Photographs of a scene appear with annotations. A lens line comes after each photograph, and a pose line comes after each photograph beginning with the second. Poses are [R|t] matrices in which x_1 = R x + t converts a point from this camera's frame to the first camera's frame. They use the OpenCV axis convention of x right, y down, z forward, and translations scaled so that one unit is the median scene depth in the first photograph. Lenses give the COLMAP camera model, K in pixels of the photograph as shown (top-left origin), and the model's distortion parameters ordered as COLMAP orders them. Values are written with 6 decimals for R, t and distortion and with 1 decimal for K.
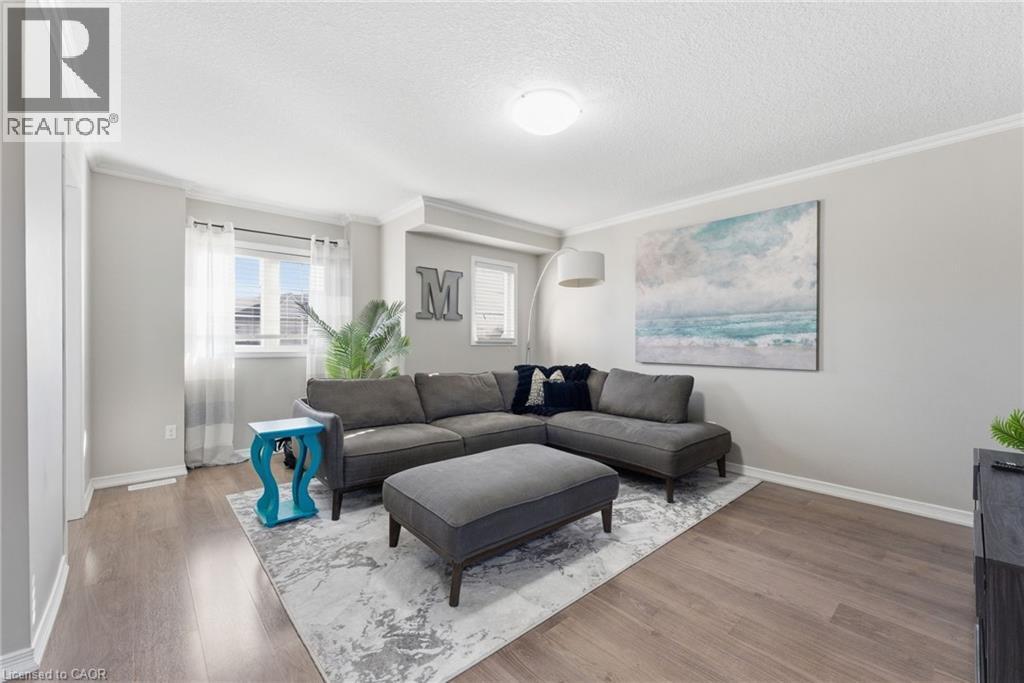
lens RADIAL K [[417.0, 0, 511.6], [0, 417.0, 343.4], [0, 0, 1]] dist [-0.003953, 0.001567]
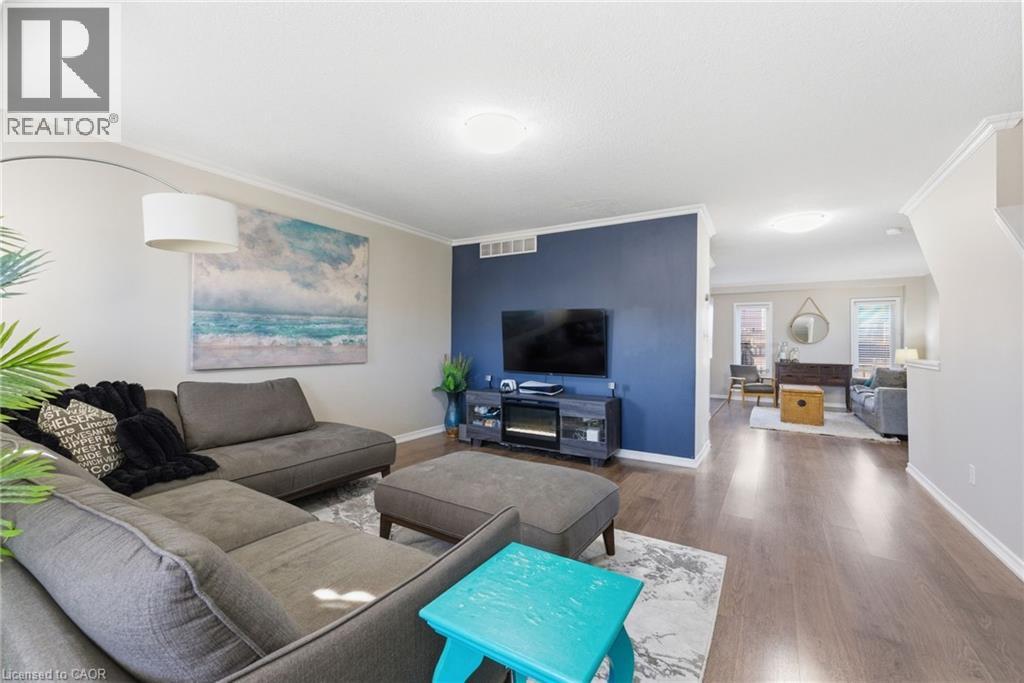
lens RADIAL K [[417.0, 0, 516.0], [0, 417.0, 335.2], [0, 0, 1]] dist [-0.003953, 0.001567]
pose [[-0.285002, 0.006213, 0.958507, -0.619052], [-0.007272, 0.999936, -0.008644, -0.013602], [-0.958499, -0.009434, -0.284939, 0.796575]]
